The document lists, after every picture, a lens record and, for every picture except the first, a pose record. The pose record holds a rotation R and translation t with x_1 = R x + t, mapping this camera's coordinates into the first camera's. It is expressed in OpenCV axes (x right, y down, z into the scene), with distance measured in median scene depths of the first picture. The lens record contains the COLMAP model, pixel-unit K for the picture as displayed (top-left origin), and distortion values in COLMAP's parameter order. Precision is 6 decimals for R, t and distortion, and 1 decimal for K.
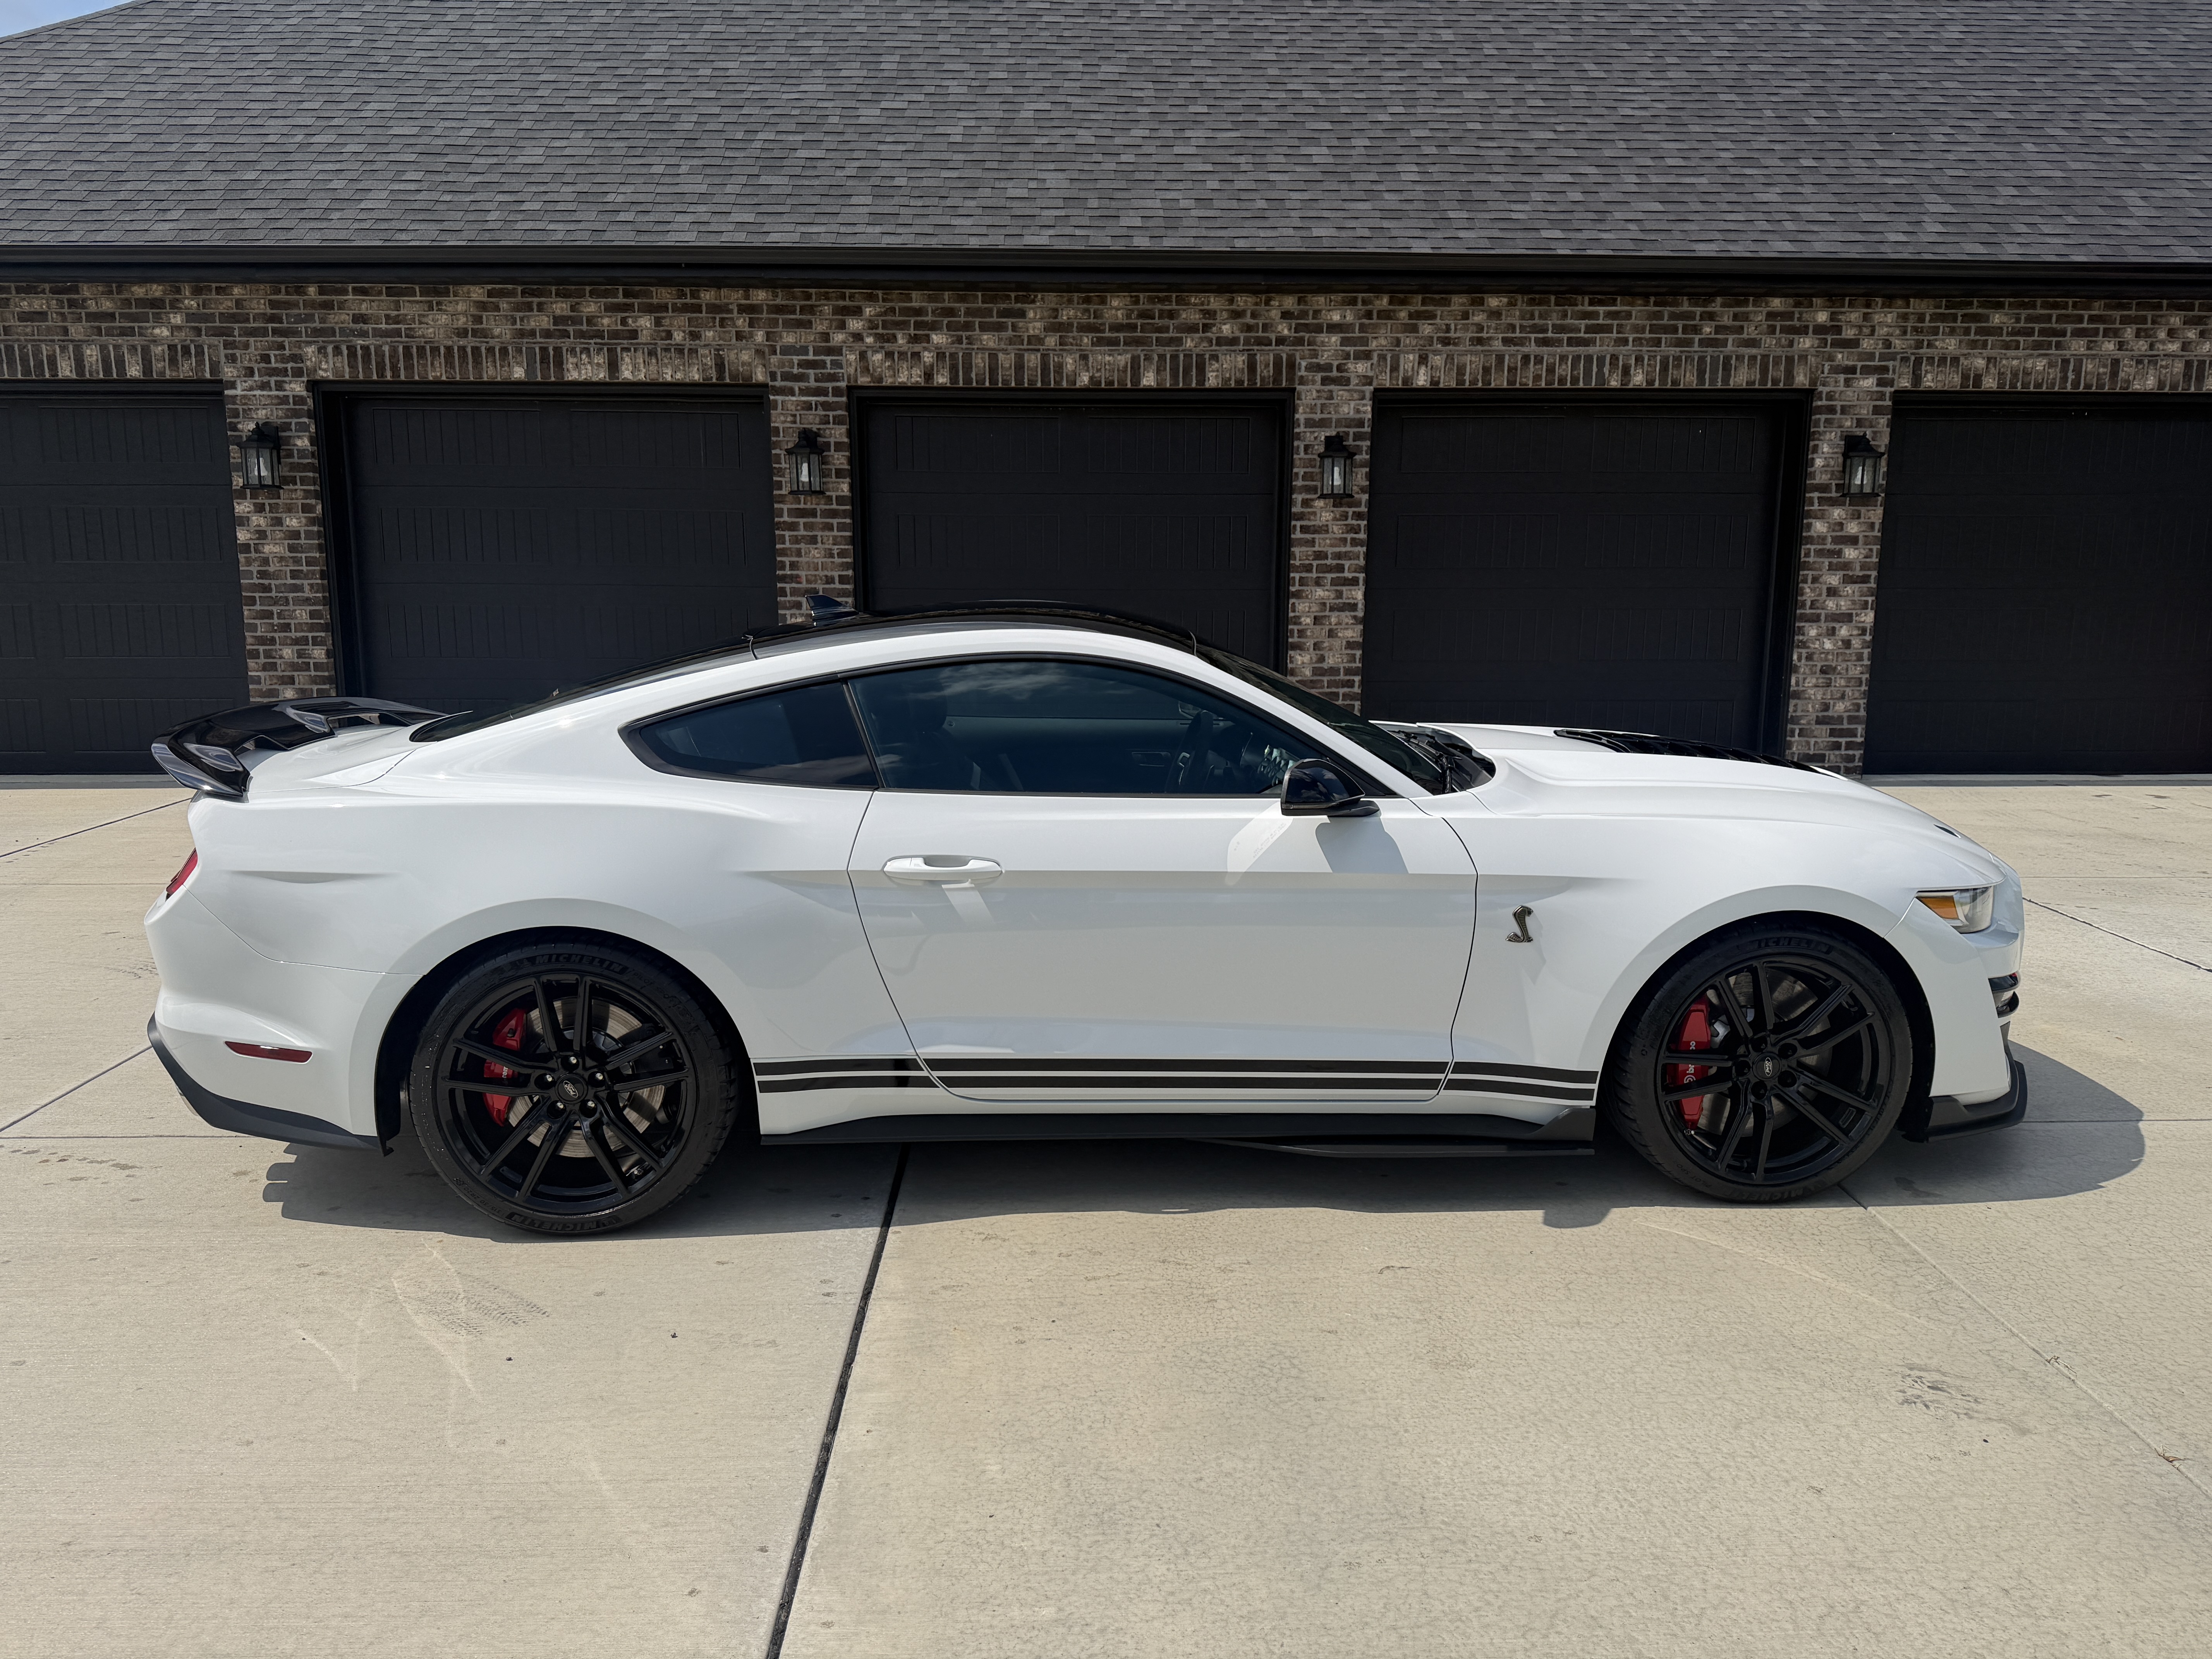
lens RADIAL K [[1548.1, 0, 1129.3], [0, 1548.1, 887.0], [0, 0, 1]] dist [0.008203, -0.024763]
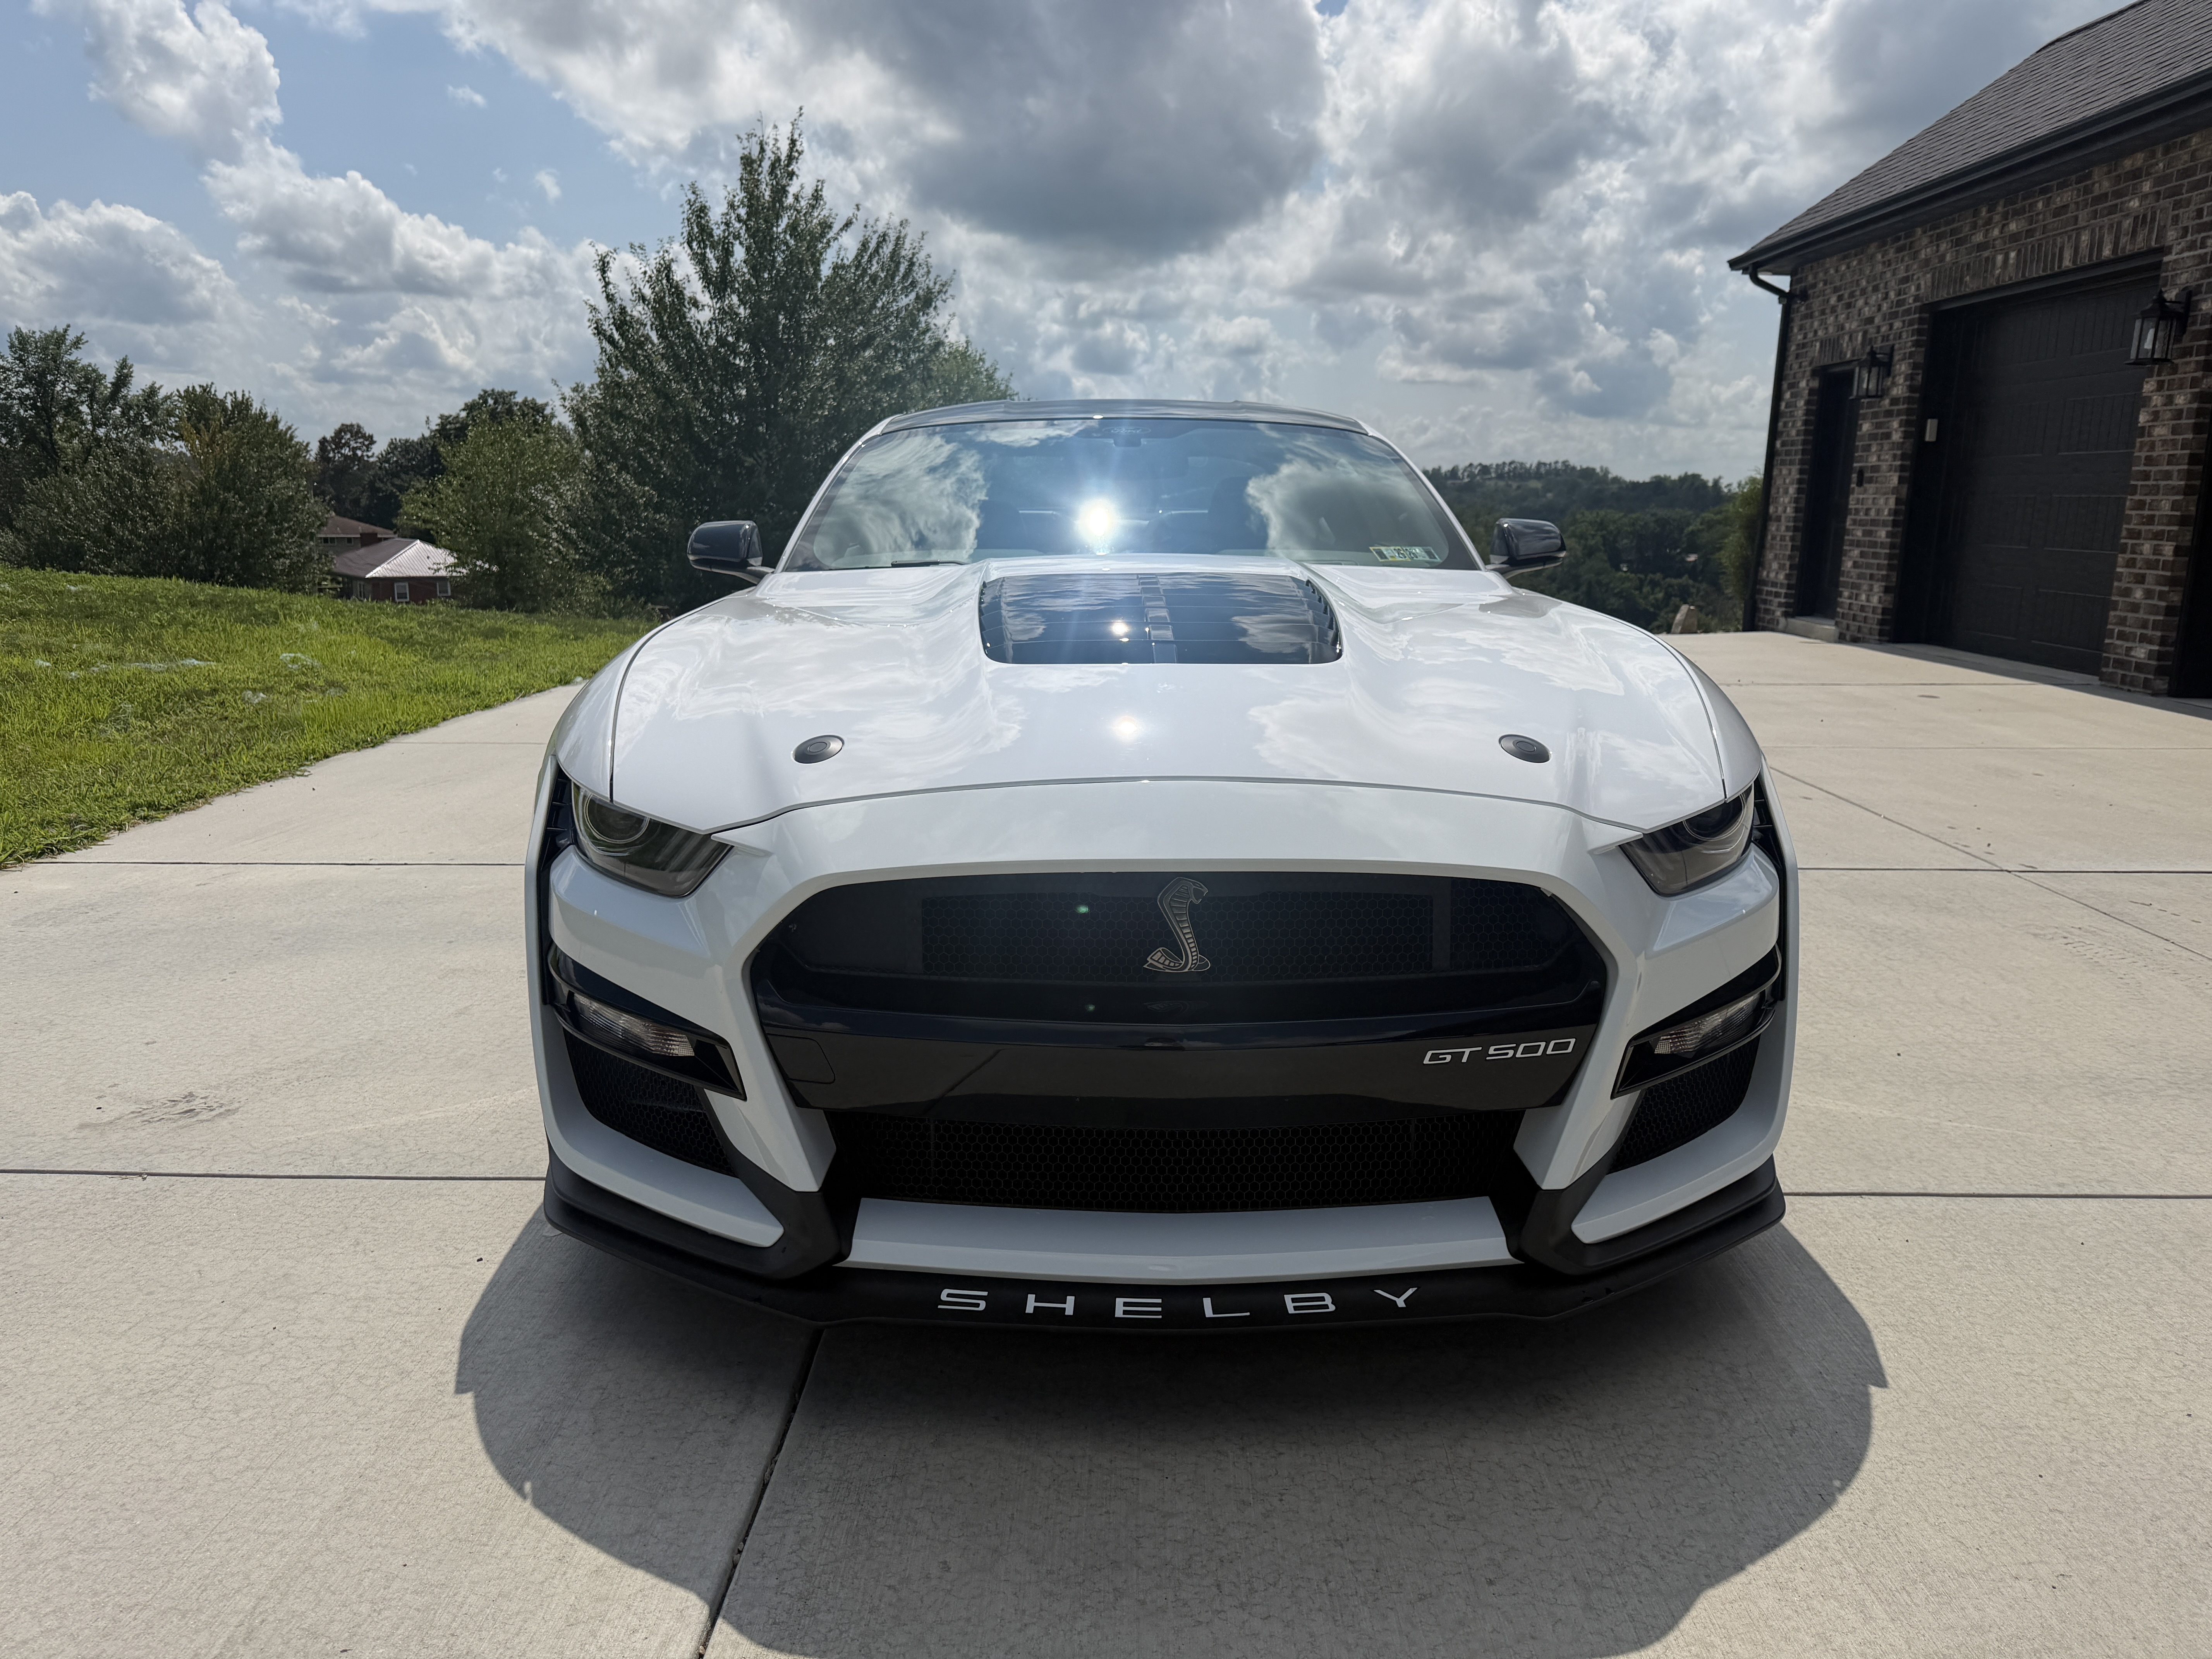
lens RADIAL K [[1548.1, 0, 1073.7], [0, 1548.1, 872.8], [0, 0, 1]] dist [0.008203, -0.024763]
pose [[-0.076863, 0.224099, -0.971531, 0.420396], [-0.207296, 0.949528, 0.235424, -0.054033], [0.975254, 0.219490, -0.026528, 0.459150]]
